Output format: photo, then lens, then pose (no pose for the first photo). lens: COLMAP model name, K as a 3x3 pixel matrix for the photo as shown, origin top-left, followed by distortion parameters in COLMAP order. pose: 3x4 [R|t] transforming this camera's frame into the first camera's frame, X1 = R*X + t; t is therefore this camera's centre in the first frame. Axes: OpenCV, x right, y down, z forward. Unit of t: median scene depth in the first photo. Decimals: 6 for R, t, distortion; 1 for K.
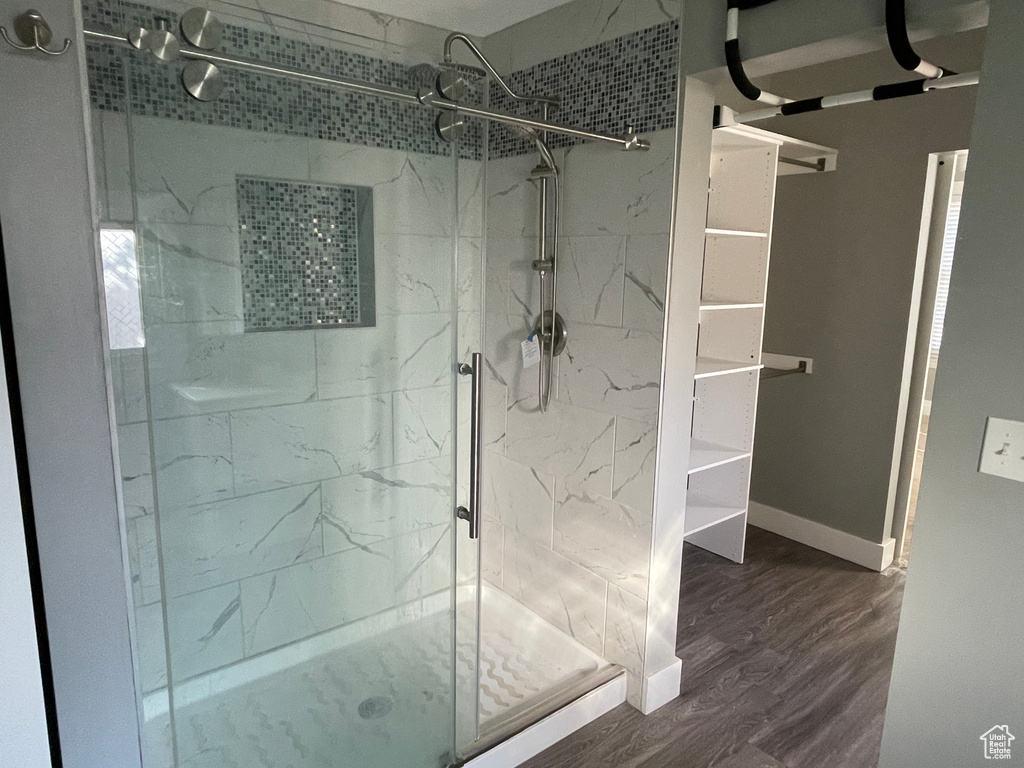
lens RADIAL K [[636.9, 0, 511.4], [0, 636.9, 385.0], [0, 0, 1]] dist [-0.011154, 0.001011]
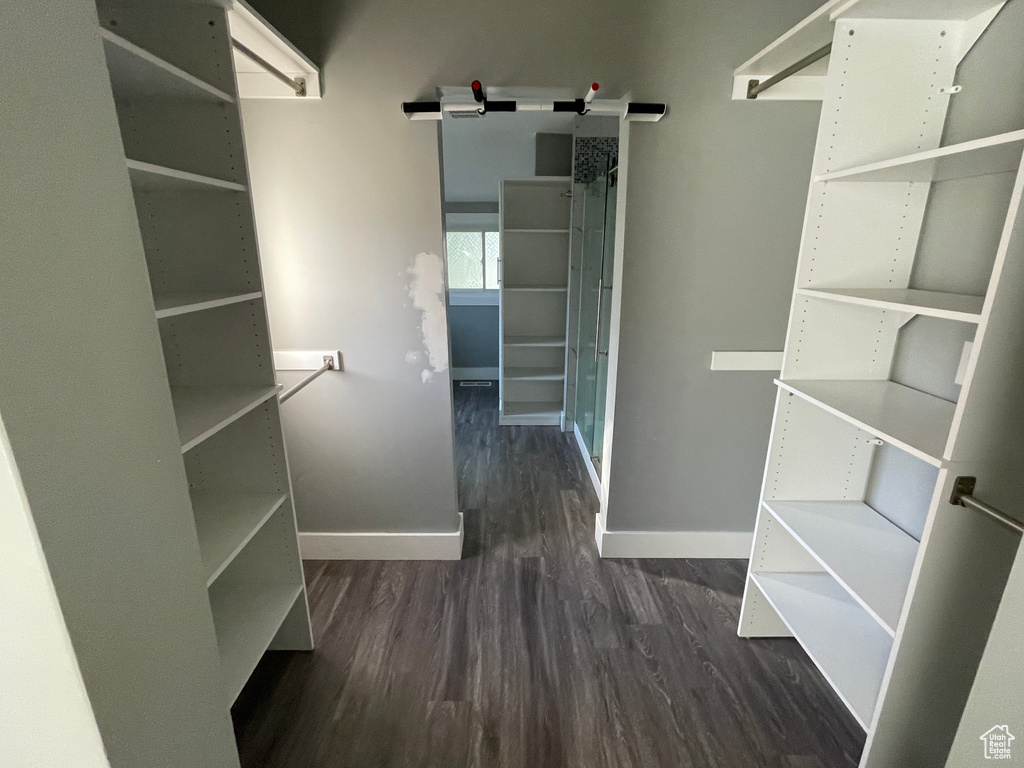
lens RADIAL K [[480.3, 0, 511.6], [0, 480.3, 386.4], [0, 0, 1]] dist [-0.012053, 0.003740]
pose [[-0.619490, 0.194002, -0.760654, 0.983108], [-0.143810, 0.924535, 0.352921, -0.173240], [0.771719, 0.328020, -0.544841, 1.156779]]
